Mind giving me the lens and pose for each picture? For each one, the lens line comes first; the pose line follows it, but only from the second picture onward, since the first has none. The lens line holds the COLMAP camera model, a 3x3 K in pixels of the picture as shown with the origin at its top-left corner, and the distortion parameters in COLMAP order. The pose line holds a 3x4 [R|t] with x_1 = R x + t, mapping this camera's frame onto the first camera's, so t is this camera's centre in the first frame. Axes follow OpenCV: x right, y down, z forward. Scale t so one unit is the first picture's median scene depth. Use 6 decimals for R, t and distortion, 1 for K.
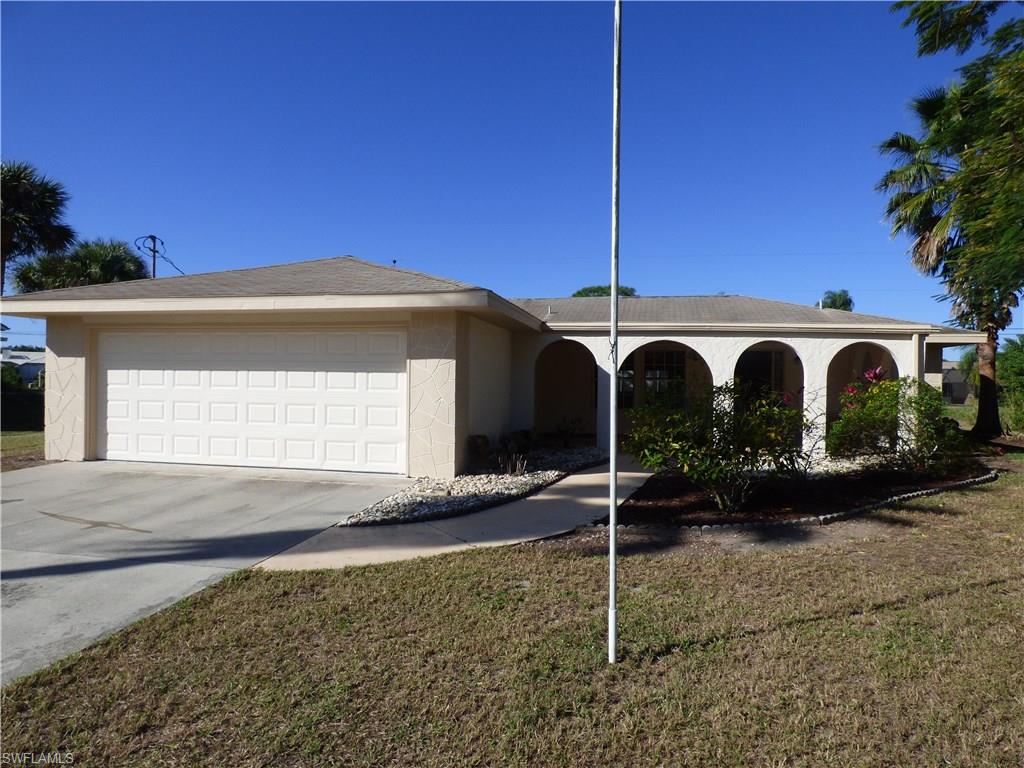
lens RADIAL K [[626.6, 0, 512.0], [0, 626.6, 384.0], [0, 0, 1]] dist [-0.004938, -0.001147]
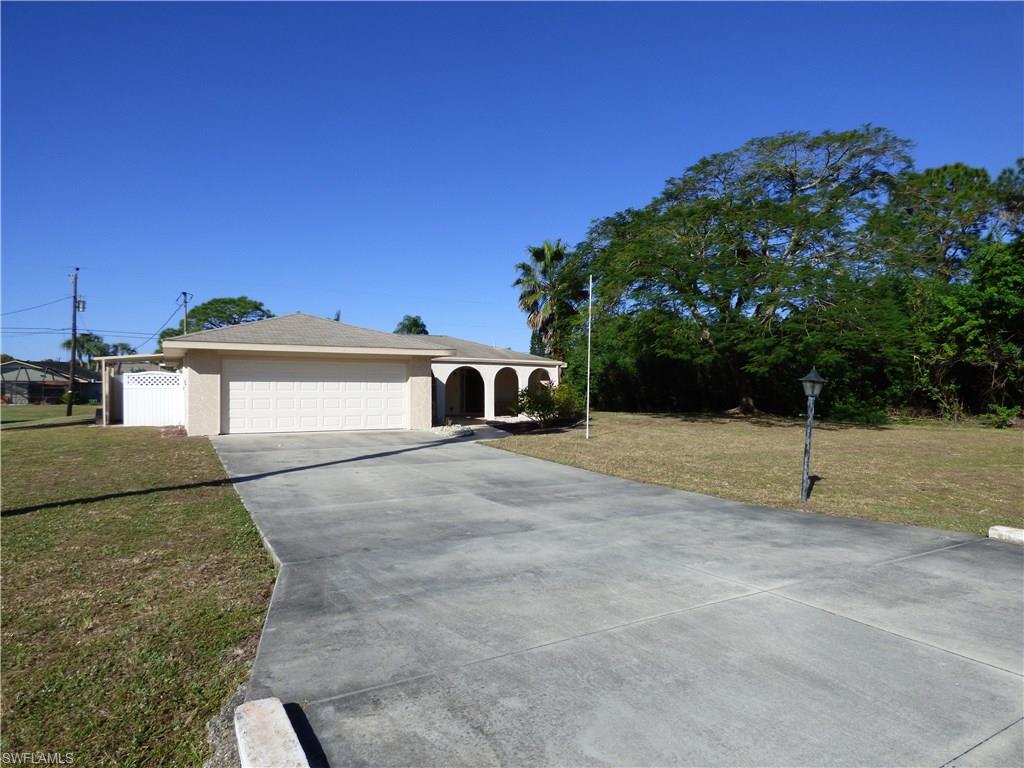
lens RADIAL K [[626.6, 0, 512.0], [0, 626.6, 384.0], [0, 0, 1]] dist [-0.004938, -0.001147]
pose [[0.752243, -0.007334, 0.658845, -1.120763], [0.011446, 0.999933, -0.001938, -0.003342], [-0.658786, 0.008999, 0.752276, -0.746682]]
